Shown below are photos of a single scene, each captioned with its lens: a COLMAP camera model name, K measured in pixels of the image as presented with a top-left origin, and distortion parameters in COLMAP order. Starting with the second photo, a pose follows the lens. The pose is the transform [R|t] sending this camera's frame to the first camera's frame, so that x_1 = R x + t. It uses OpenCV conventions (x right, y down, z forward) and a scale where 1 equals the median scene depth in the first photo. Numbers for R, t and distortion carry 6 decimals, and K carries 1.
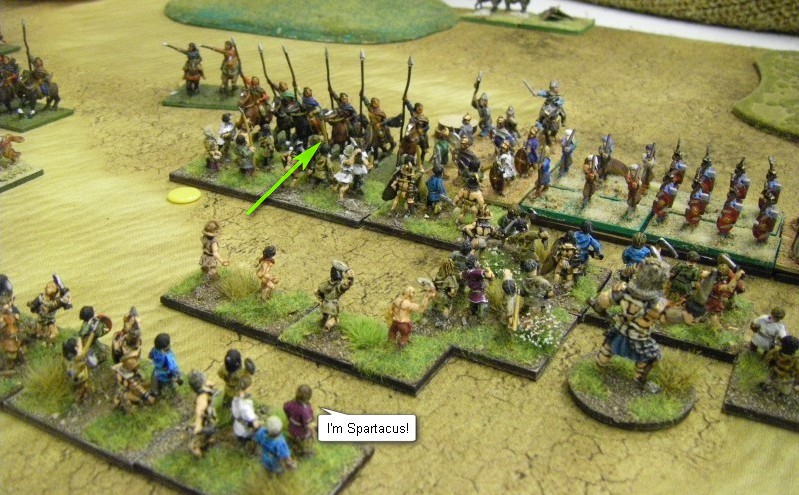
lens RADIAL K [[935.2, 0, 399.3], [0, 935.2, 195.7], [0, 0, 1]] dist [-0.153309, 0.331133]
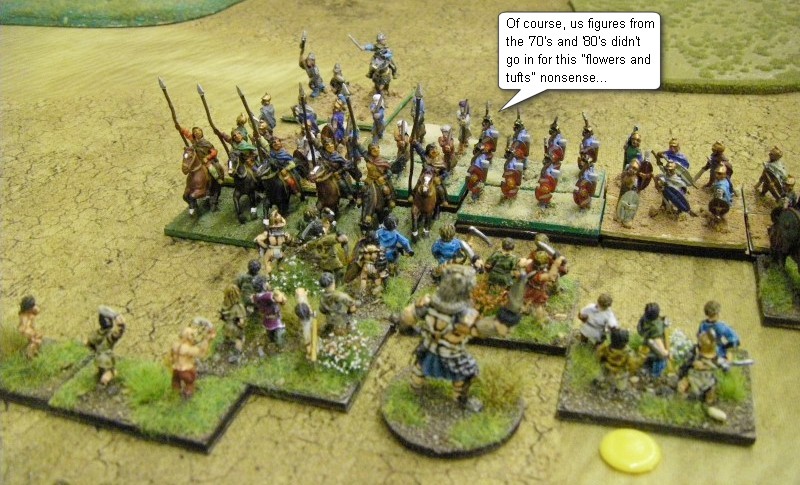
lens RADIAL K [[885.5, 0, 398.6], [0, 885.5, 179.5], [0, 0, 1]] dist [-0.135239, 0.210558]
pose [[0.983087, -0.129598, 0.129398, 0.110964], [0.122313, 0.990504, 0.062774, -0.062667], [-0.136305, -0.045886, 0.989604, 0.169088]]
